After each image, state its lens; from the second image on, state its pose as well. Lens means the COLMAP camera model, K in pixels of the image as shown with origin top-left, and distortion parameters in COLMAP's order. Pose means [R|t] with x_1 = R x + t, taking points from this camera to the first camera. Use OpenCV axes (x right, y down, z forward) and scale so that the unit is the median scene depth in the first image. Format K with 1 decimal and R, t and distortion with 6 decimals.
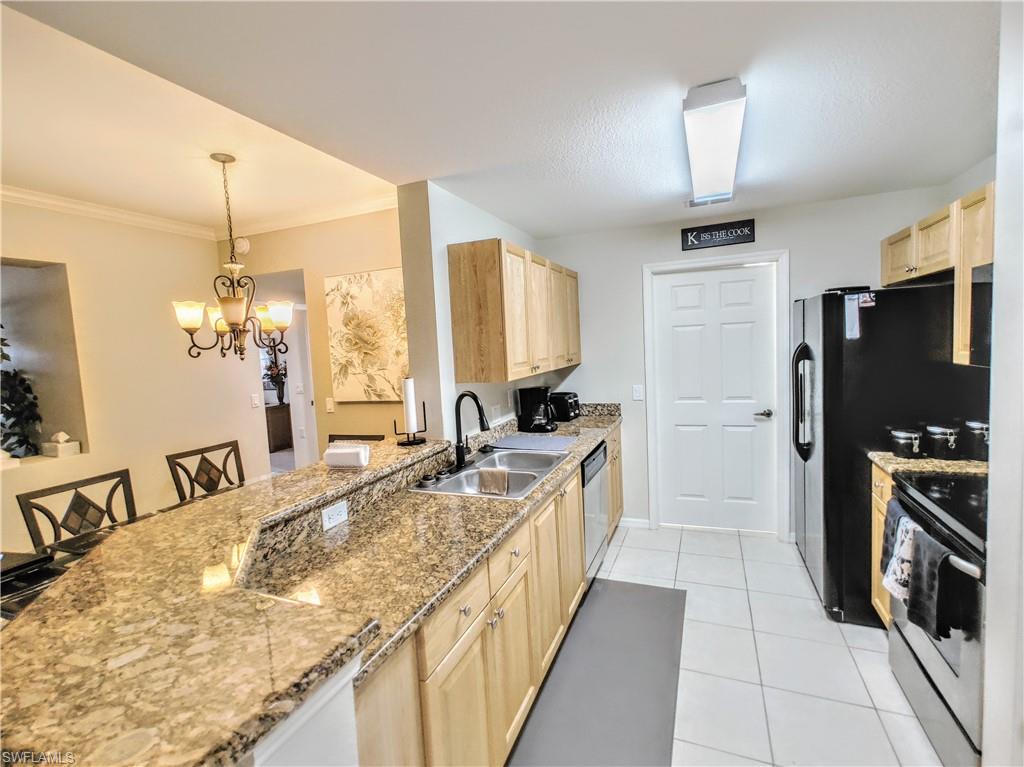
lens RADIAL K [[467.7, 0, 515.5], [0, 467.7, 379.5], [0, 0, 1]] dist [-0.000106, 0.000403]
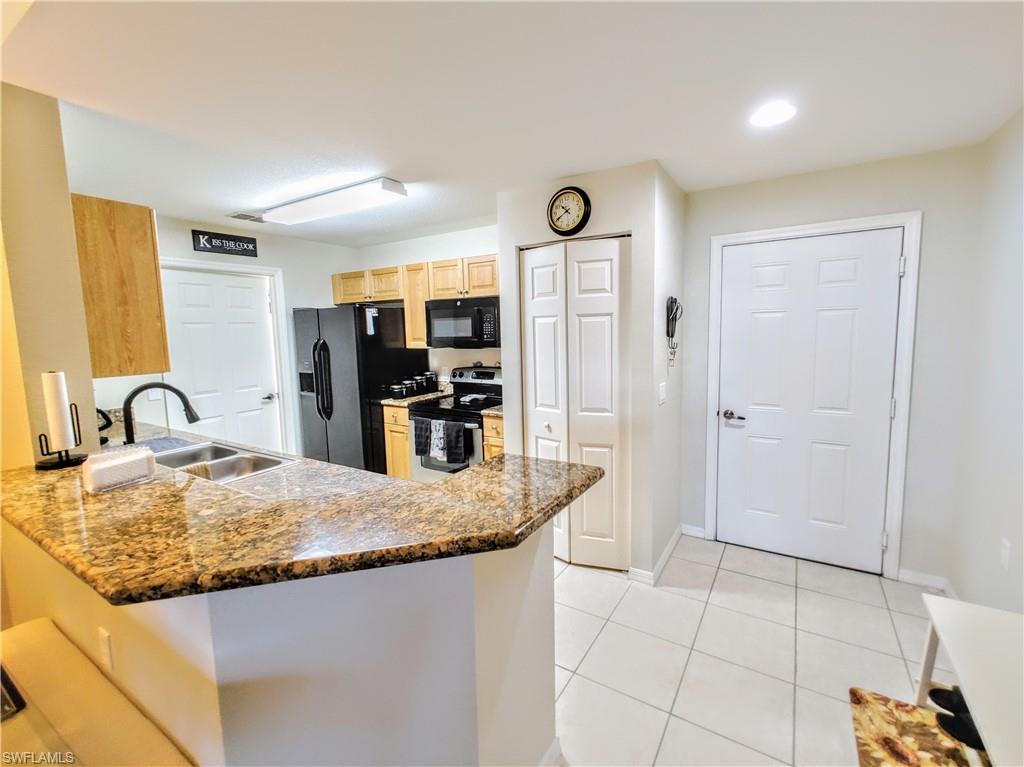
lens RADIAL K [[452.9, 0, 516.0], [0, 452.9, 376.9], [0, 0, 1]] dist [0.002184, 0.000557]
pose [[0.172099, -0.060870, 0.983197, -0.748971], [0.091390, 0.994771, 0.045590, 0.035390], [-0.980831, 0.082008, 0.176762, 0.197232]]
